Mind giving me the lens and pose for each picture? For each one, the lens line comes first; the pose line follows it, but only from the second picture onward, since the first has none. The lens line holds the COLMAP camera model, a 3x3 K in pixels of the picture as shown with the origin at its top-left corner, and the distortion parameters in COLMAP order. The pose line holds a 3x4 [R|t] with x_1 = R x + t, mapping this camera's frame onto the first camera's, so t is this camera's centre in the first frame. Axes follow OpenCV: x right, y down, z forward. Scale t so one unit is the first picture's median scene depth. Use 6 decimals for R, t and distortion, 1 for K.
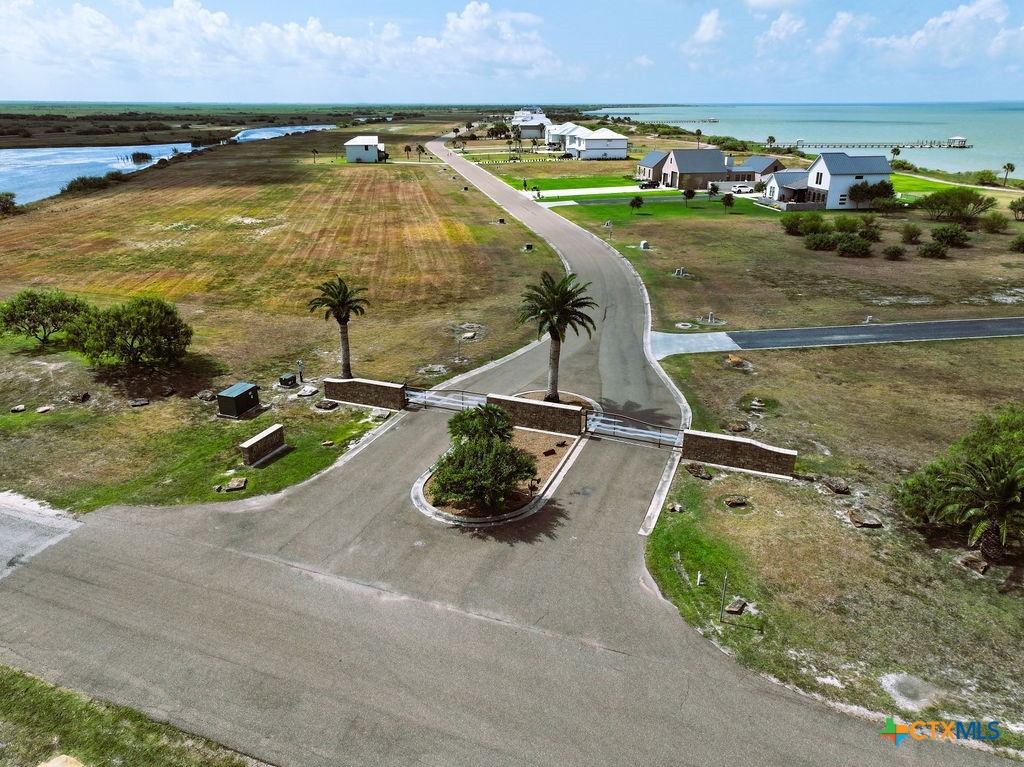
lens RADIAL K [[704.0, 0, 512.0], [0, 704.0, 383.5], [0, 0, 1]] dist [0.007002, 0.001866]
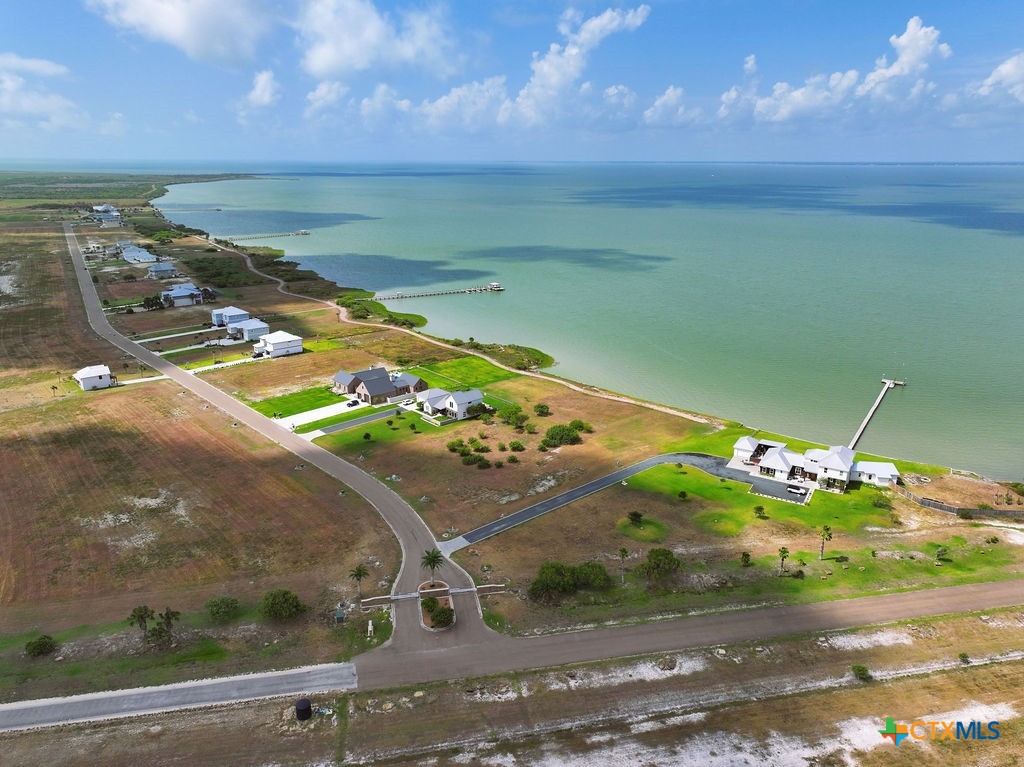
lens RADIAL K [[704.0, 0, 512.0], [0, 704.0, 383.5], [0, 0, 1]] dist [0.007002, 0.001866]
pose [[0.838386, -0.150979, 0.523750, -1.170231], [0.190507, 0.981439, -0.022036, -0.732796], [-0.510702, 0.118252, 0.851587, -2.022490]]
